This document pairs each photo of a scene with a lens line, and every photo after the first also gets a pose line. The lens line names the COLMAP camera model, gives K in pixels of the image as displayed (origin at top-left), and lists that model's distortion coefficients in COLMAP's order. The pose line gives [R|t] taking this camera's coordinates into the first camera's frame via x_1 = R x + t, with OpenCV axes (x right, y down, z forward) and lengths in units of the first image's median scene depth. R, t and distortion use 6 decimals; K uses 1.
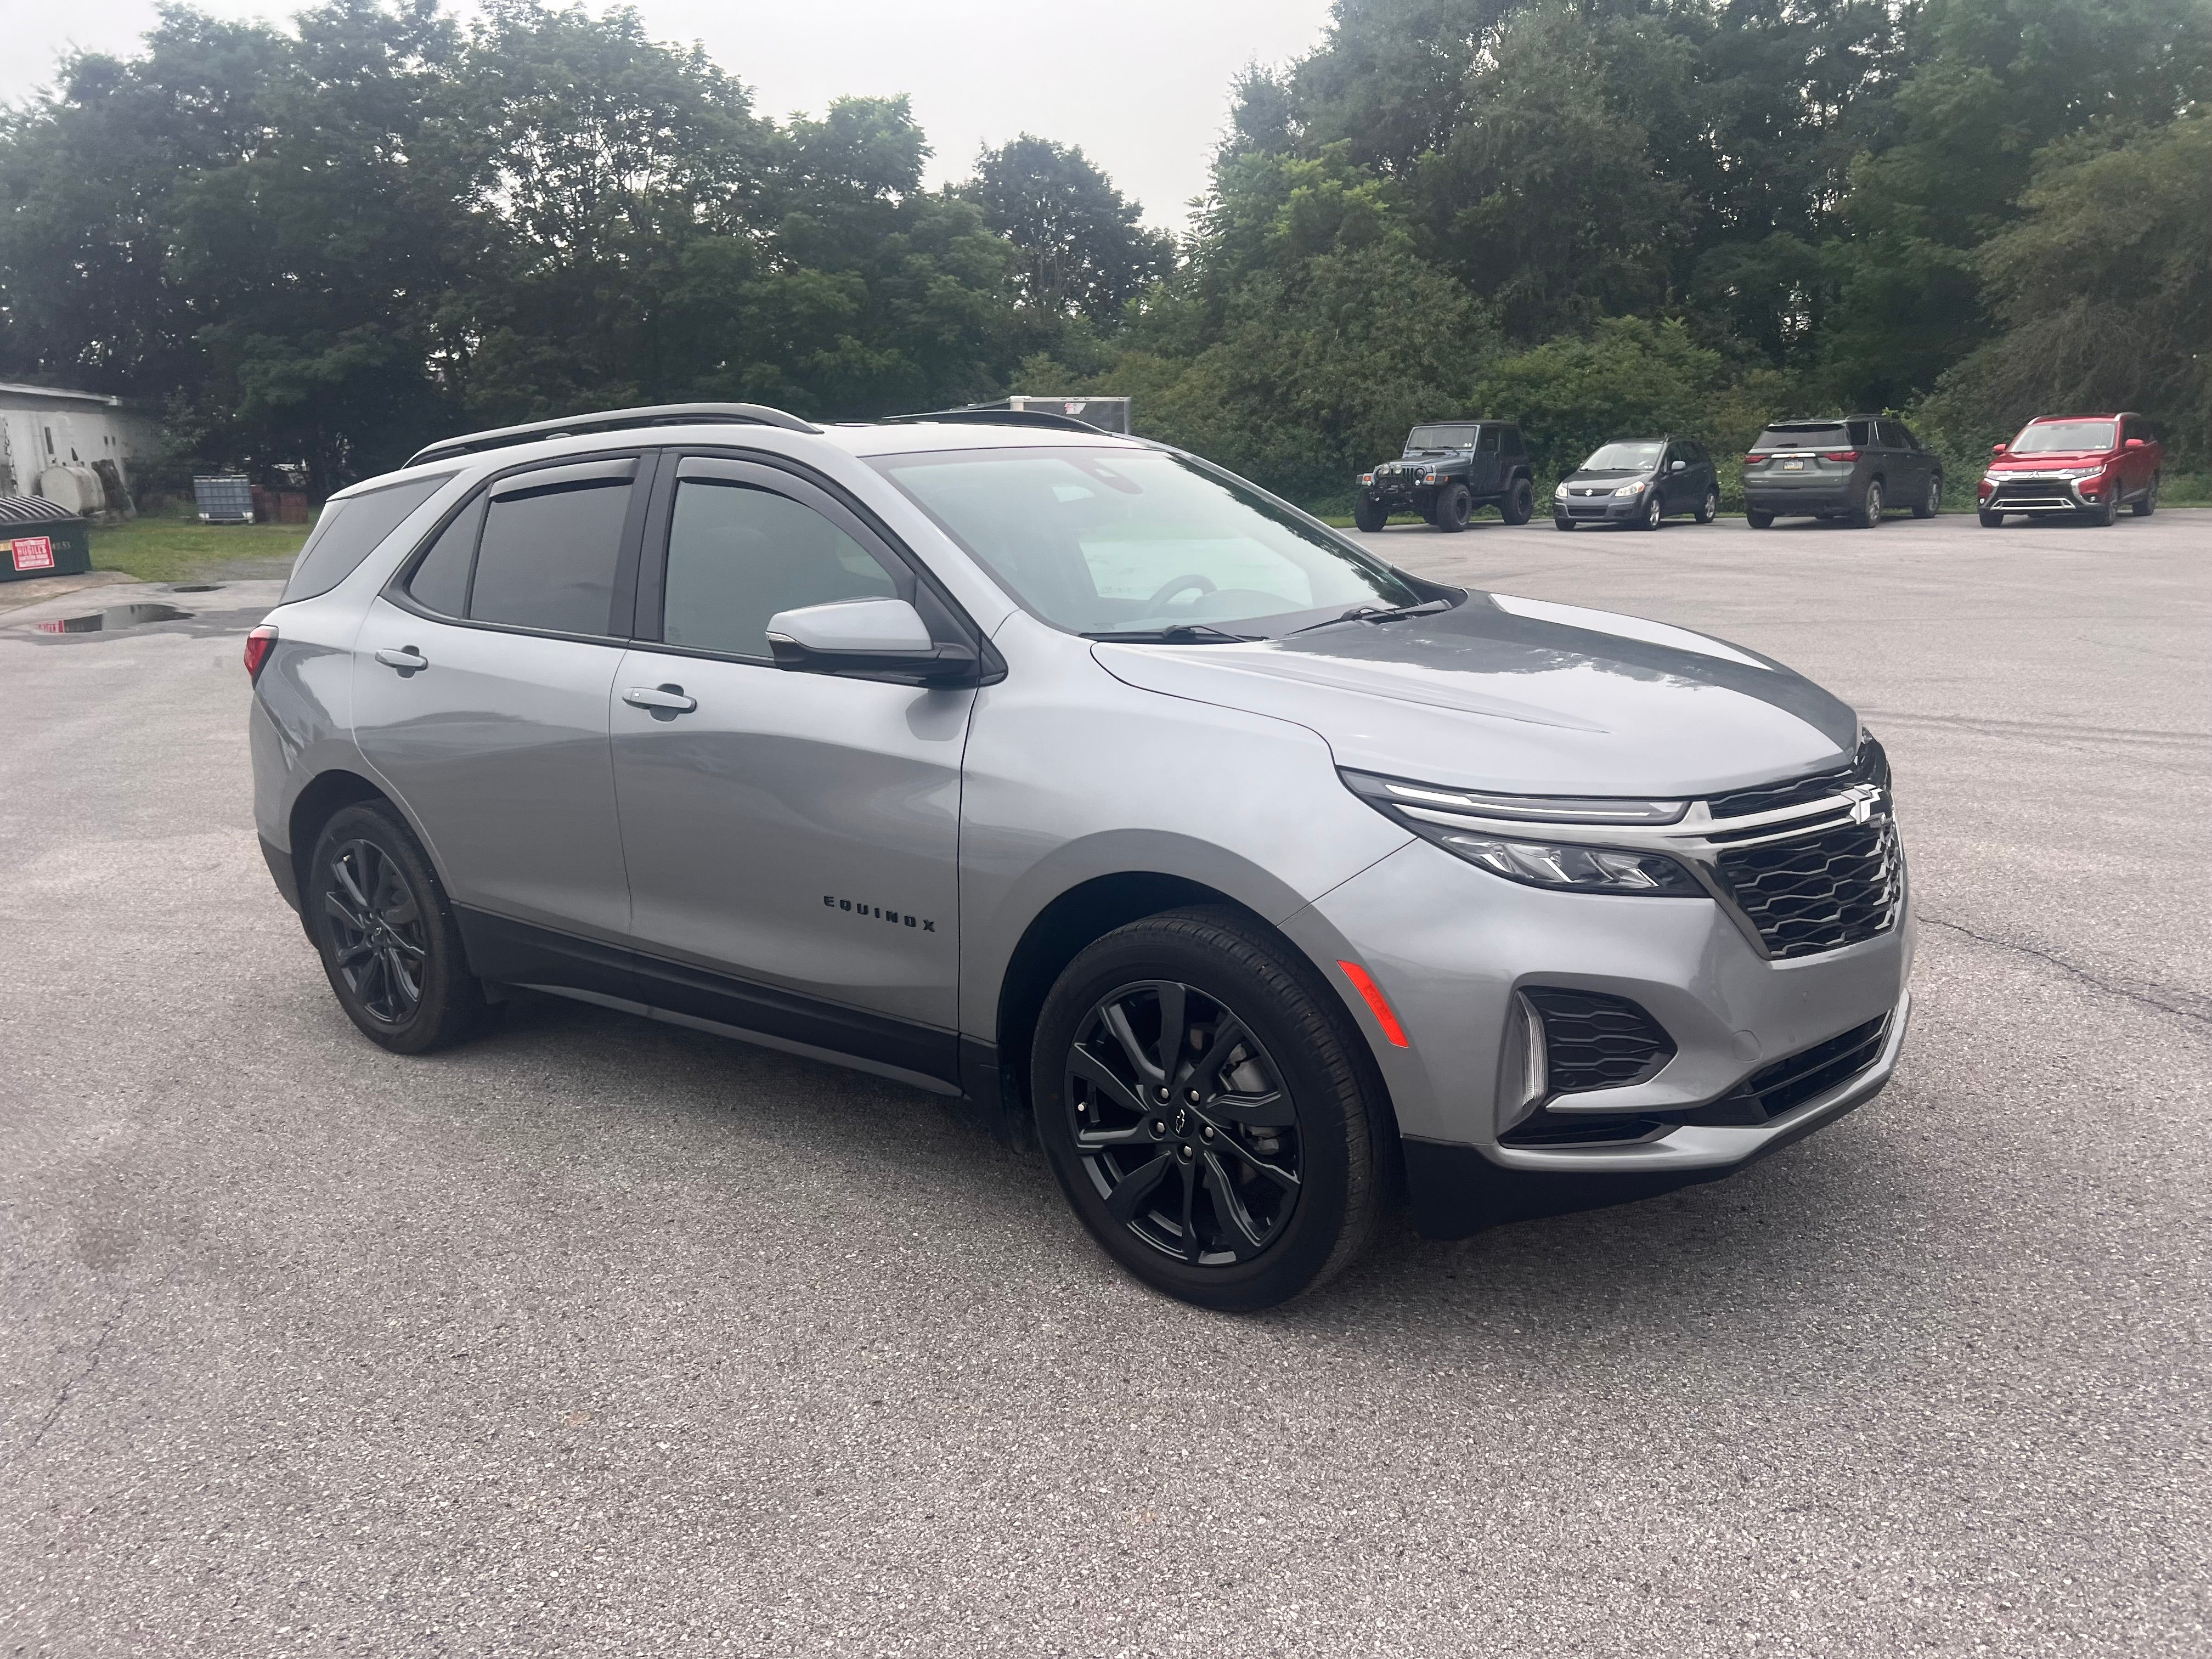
lens RADIAL K [[1689.7, 0, 1106.0], [0, 1689.7, 829.5], [0, 0, 1]] dist [0.044632, -0.055896]
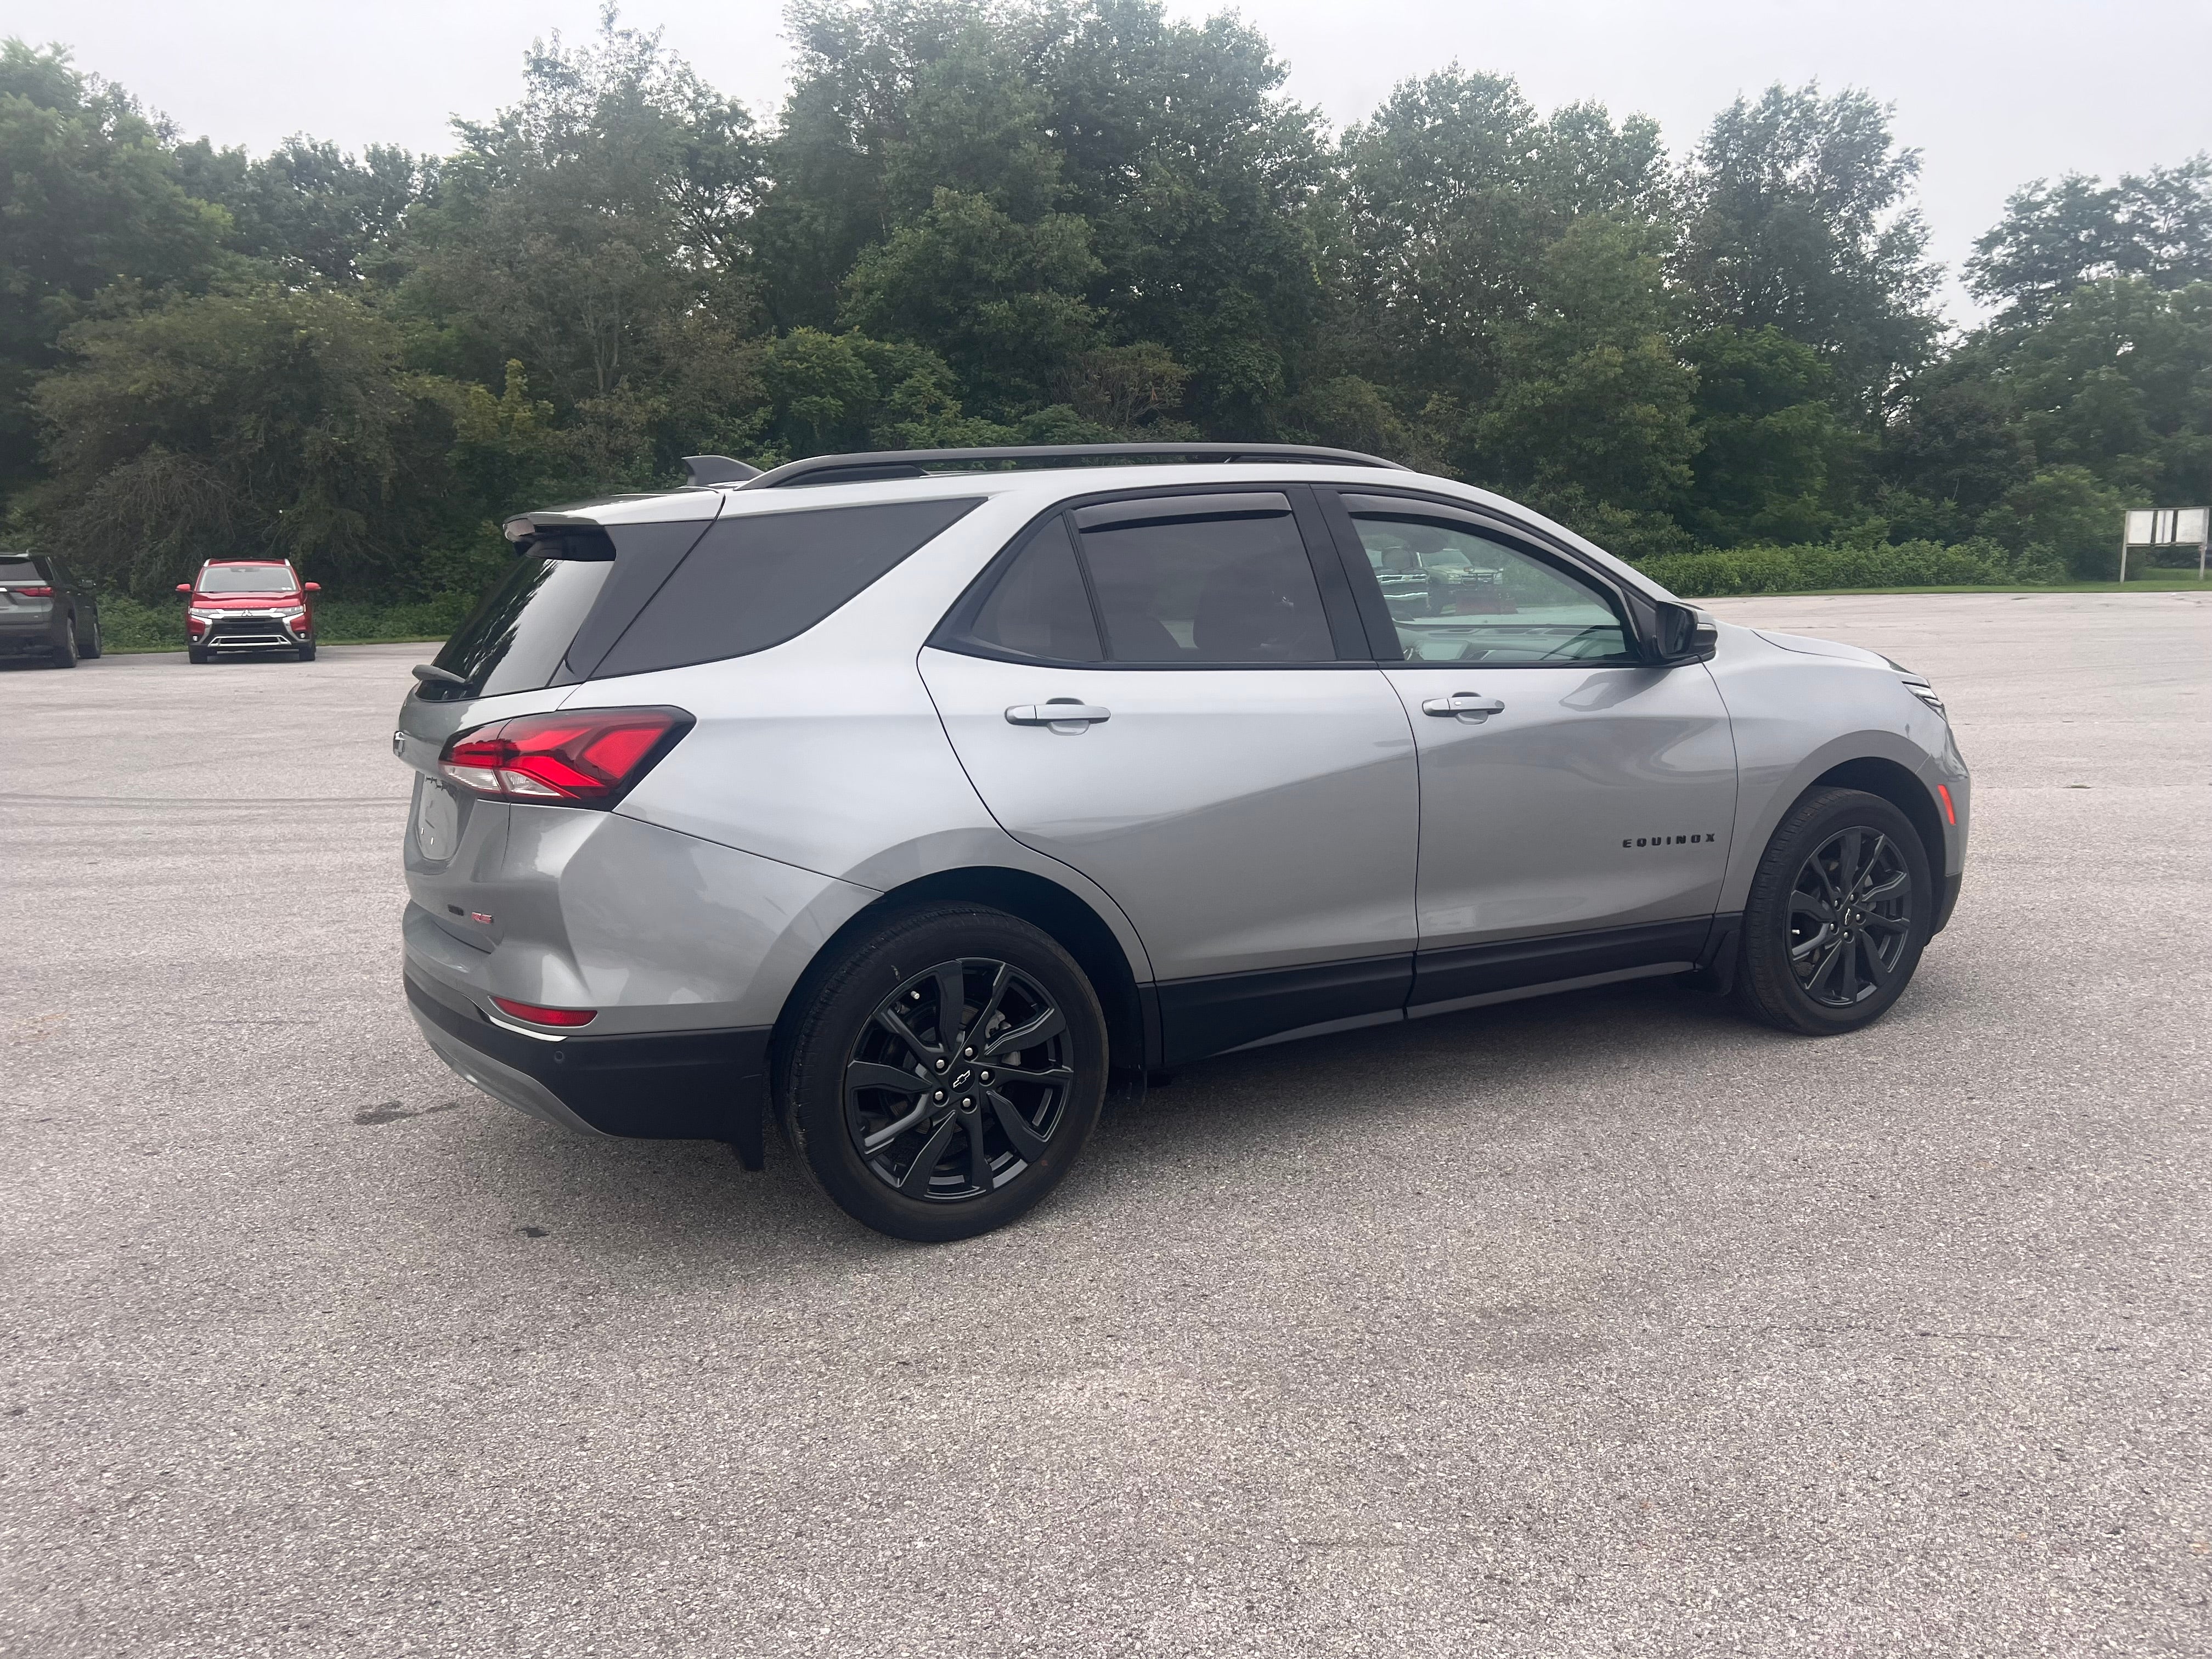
lens RADIAL K [[1663.4, 0, 1138.1], [0, 1663.4, 817.3], [0, 0, 1]] dist [0.050835, -0.058770]
pose [[0.388200, -0.101859, 0.915929, -0.129174], [0.189083, 0.981532, 0.029015, -0.007455], [-0.901969, 0.161923, 0.400291, 0.073914]]
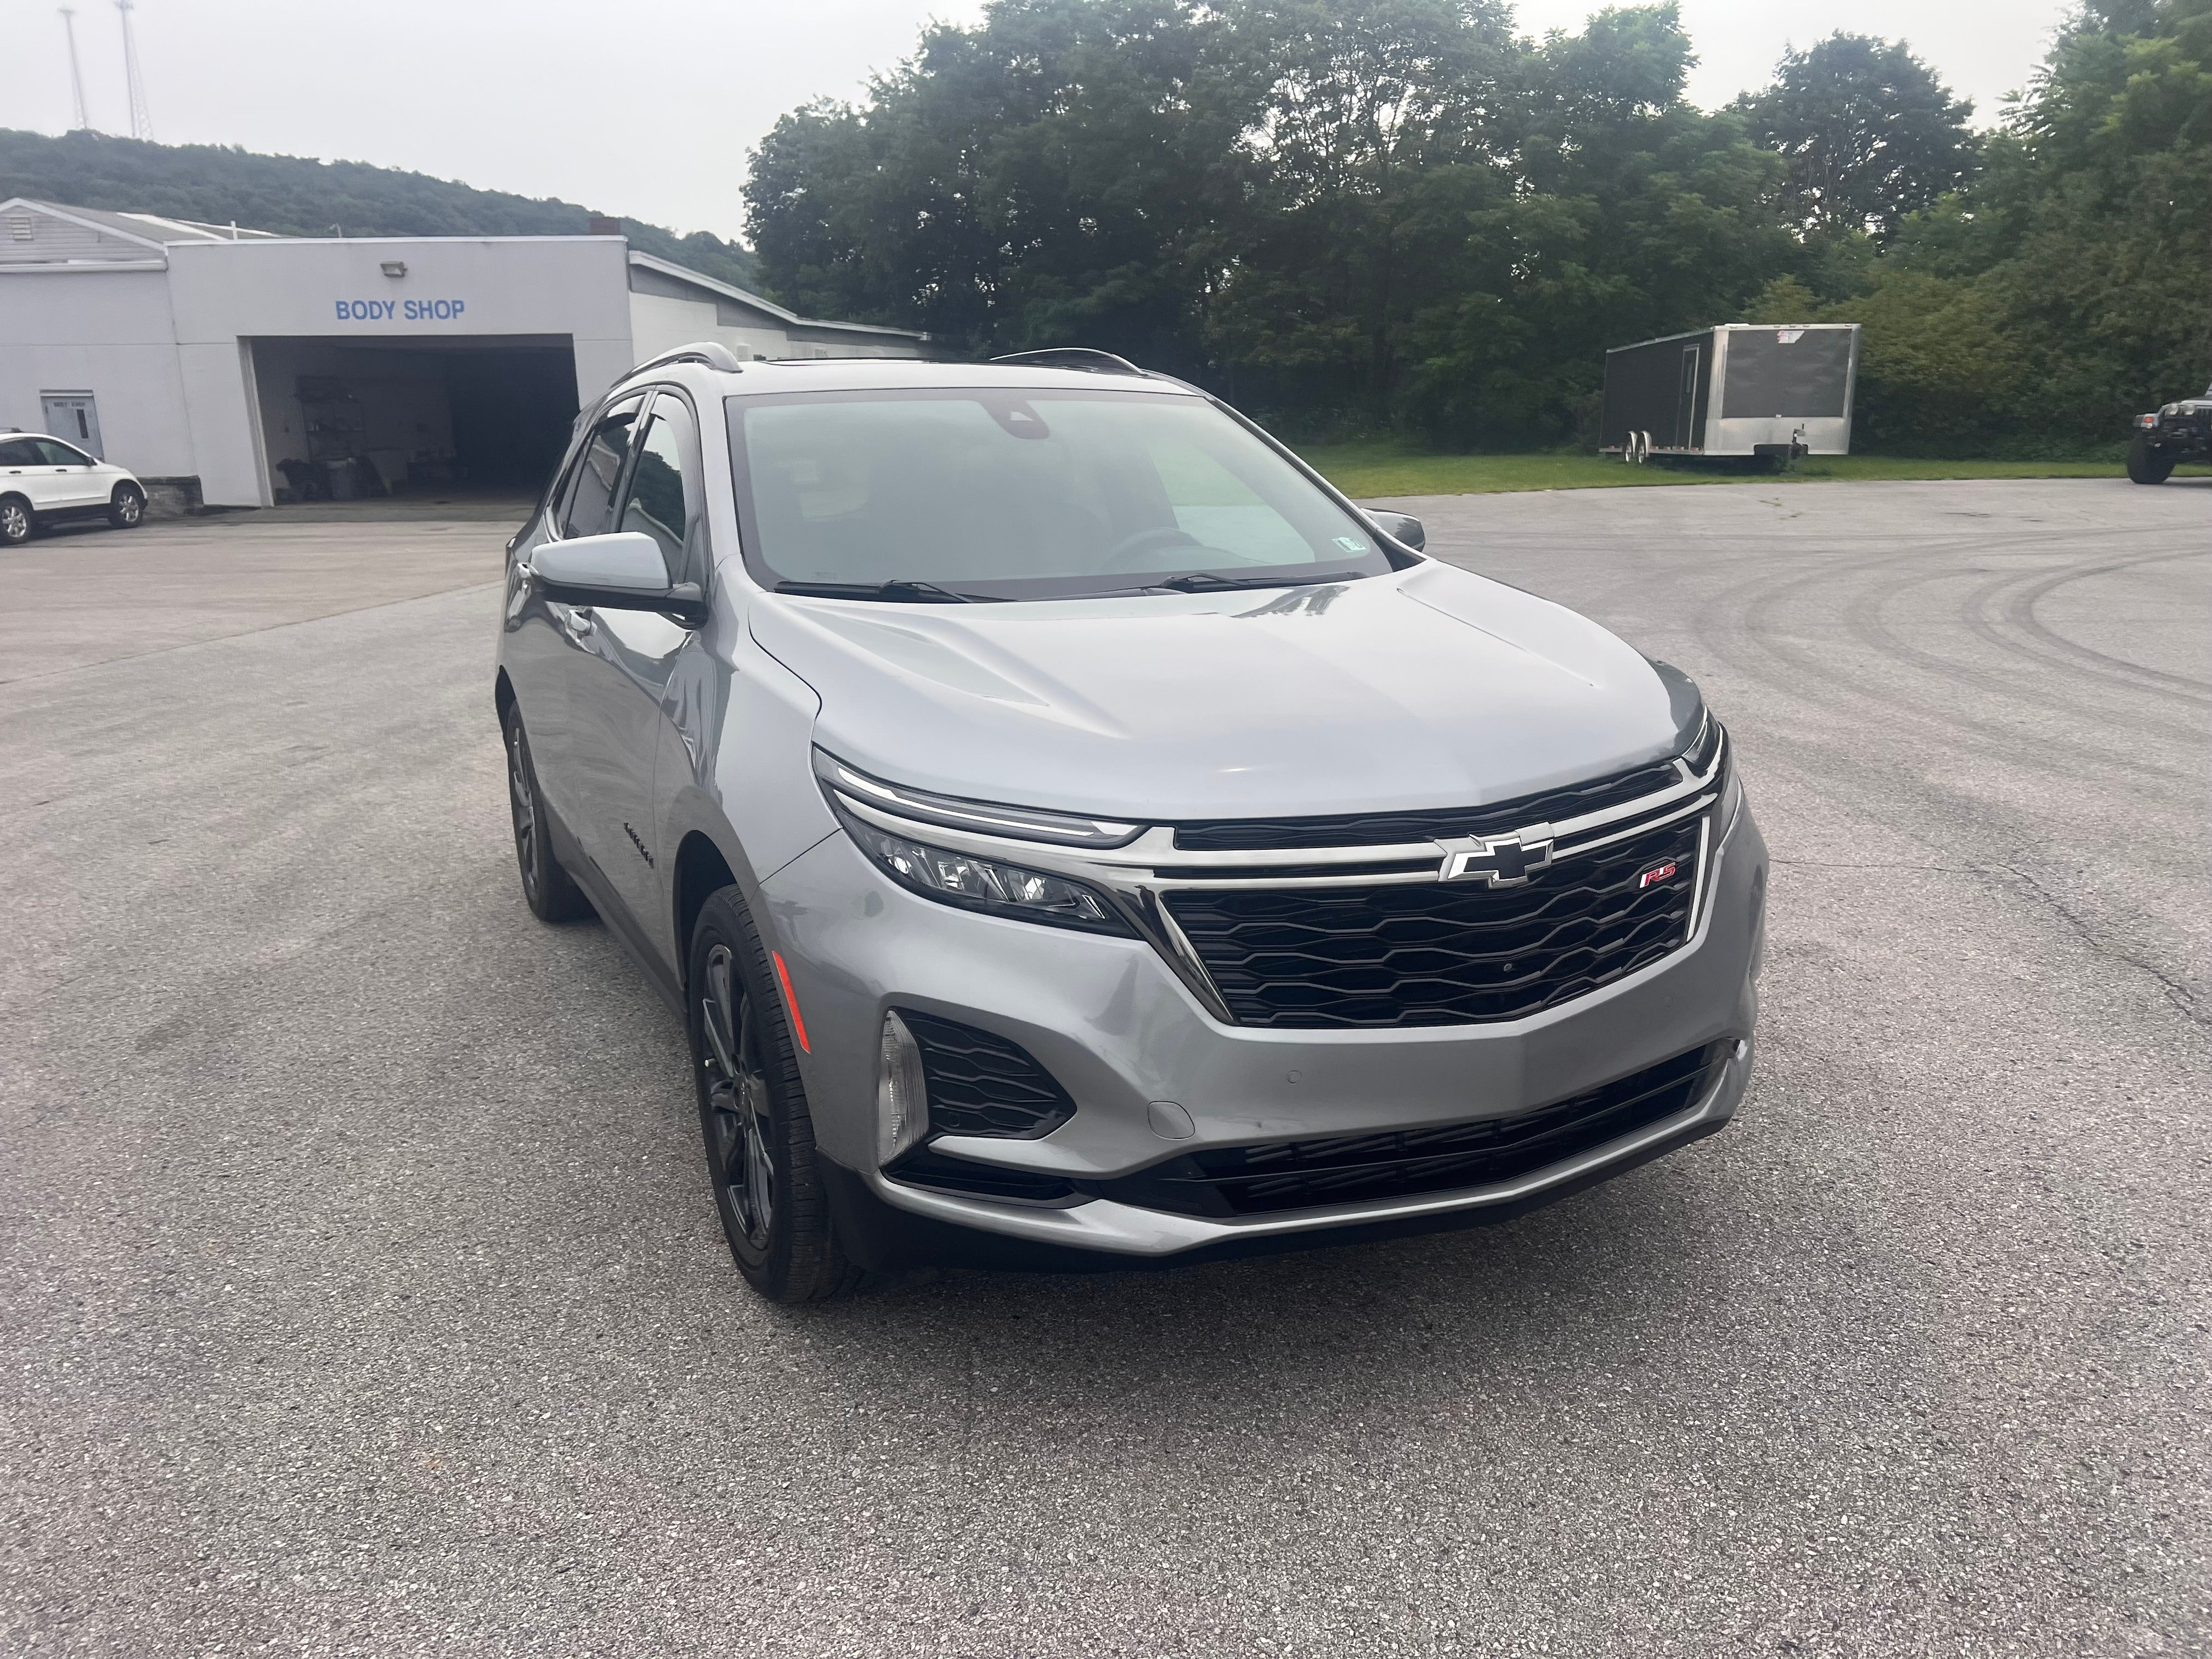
lens RADIAL K [[1669.0, 0, 1091.6], [0, 1669.0, 822.8], [0, 0, 1]] dist [0.056589, -0.059788]
pose [[0.899244, 0.119868, -0.420704, 0.046867], [-0.104166, 0.992736, 0.060202, -0.004576], [0.424864, -0.010313, 0.905198, 0.016556]]
